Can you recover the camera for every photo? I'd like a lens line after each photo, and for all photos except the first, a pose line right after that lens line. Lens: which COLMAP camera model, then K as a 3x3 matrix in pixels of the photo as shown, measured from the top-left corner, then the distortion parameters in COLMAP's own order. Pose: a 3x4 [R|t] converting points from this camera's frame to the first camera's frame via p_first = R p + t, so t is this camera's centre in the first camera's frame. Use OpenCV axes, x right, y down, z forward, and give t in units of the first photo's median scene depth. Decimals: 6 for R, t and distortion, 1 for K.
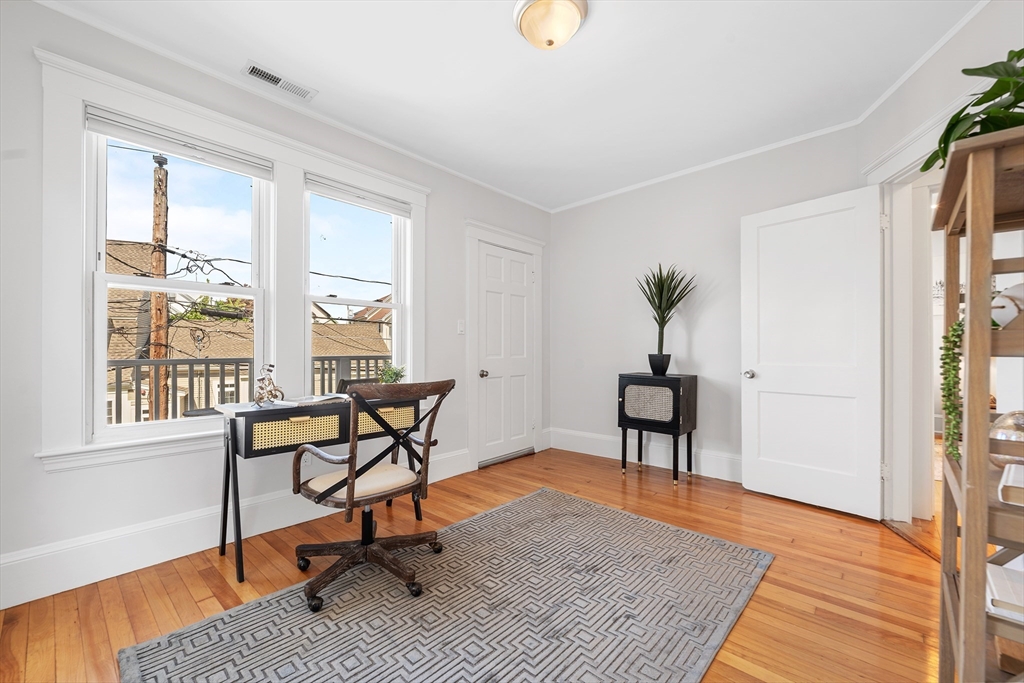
lens RADIAL K [[411.5, 0, 517.2], [0, 411.5, 345.4], [0, 0, 1]] dist [-0.000776, -0.000781]
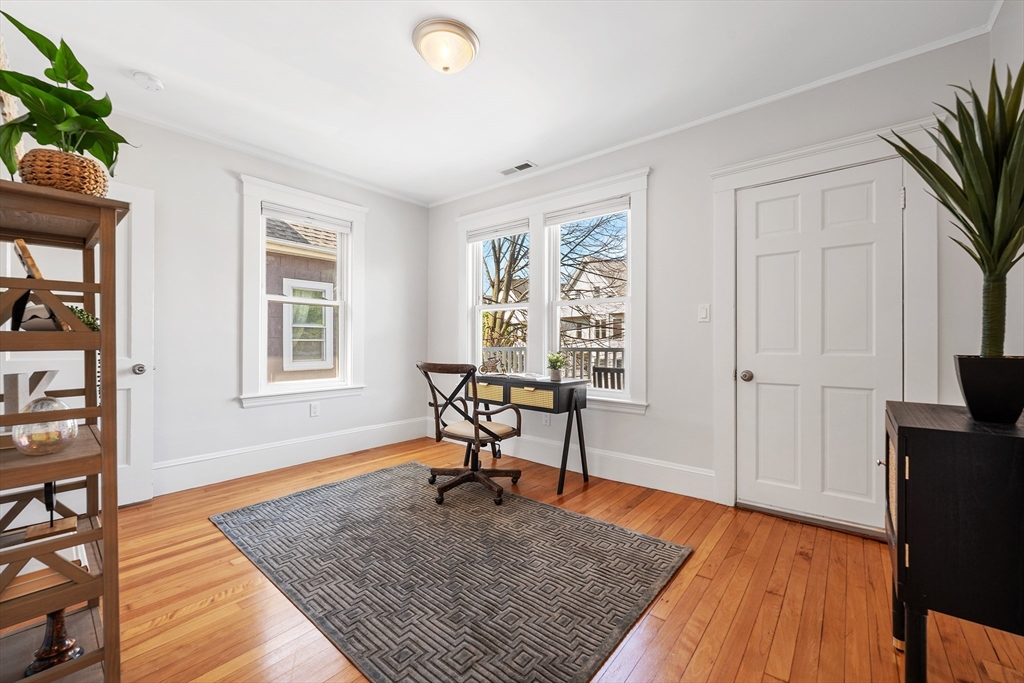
lens RADIAL K [[411.5, 0, 515.6], [0, 411.5, 342.3], [0, 0, 1]] dist [-0.000776, -0.000781]
pose [[0.046433, 0.001753, -0.998920, 0.717573], [0.003784, 0.999991, 0.001931, 0.007332], [0.998914, -0.003870, 0.046426, 0.677047]]
